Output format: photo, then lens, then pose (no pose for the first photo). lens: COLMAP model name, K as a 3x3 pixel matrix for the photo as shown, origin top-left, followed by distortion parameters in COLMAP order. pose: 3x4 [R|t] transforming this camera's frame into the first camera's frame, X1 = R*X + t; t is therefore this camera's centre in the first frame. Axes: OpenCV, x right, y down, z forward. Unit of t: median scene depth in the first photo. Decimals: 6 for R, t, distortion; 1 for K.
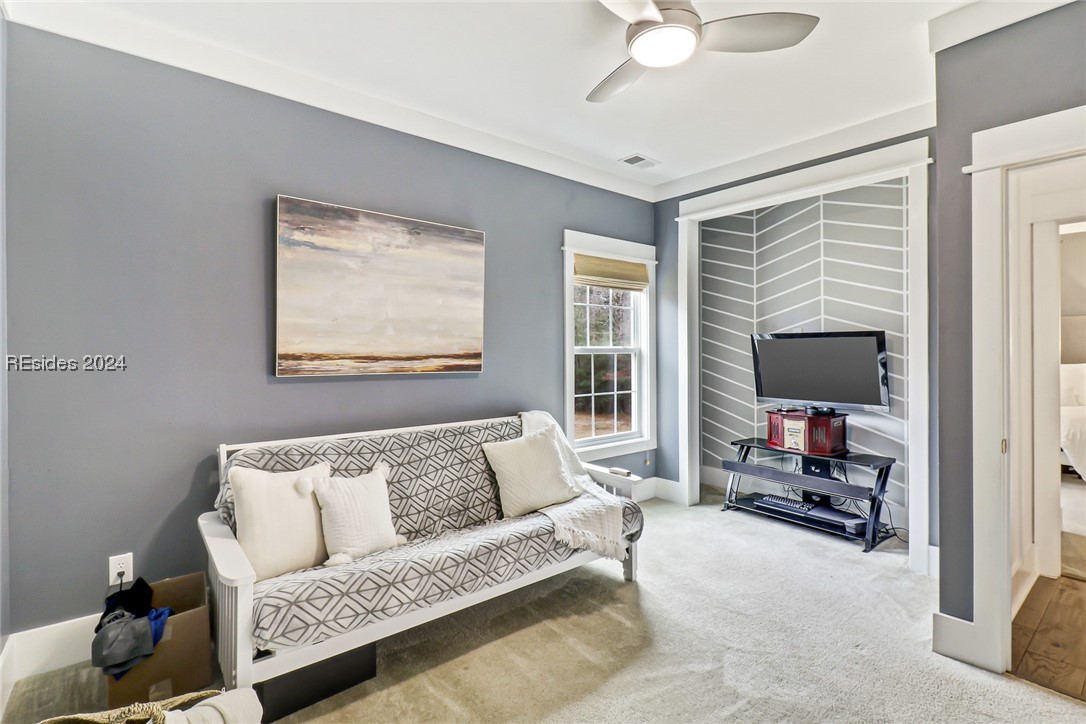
lens RADIAL K [[511.1, 0, 543.1], [0, 511.1, 351.9], [0, 0, 1]] dist [0.014699, -0.008852]
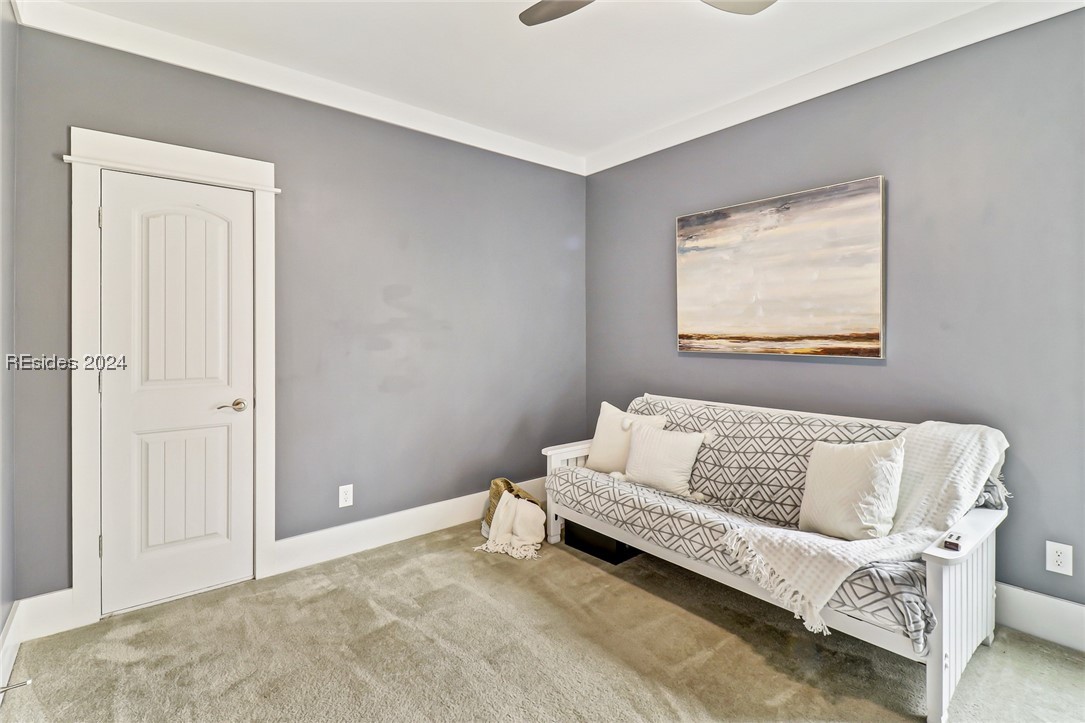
lens RADIAL K [[510.6, 0, 536.6], [0, 510.6, 339.4], [0, 0, 1]] dist [0.014699, -0.008852]
pose [[0.001515, 0.006592, -0.999977, 0.754677], [-0.003002, 0.999974, 0.006588, 0.008550], [0.999994, 0.002992, 0.001535, 0.560318]]
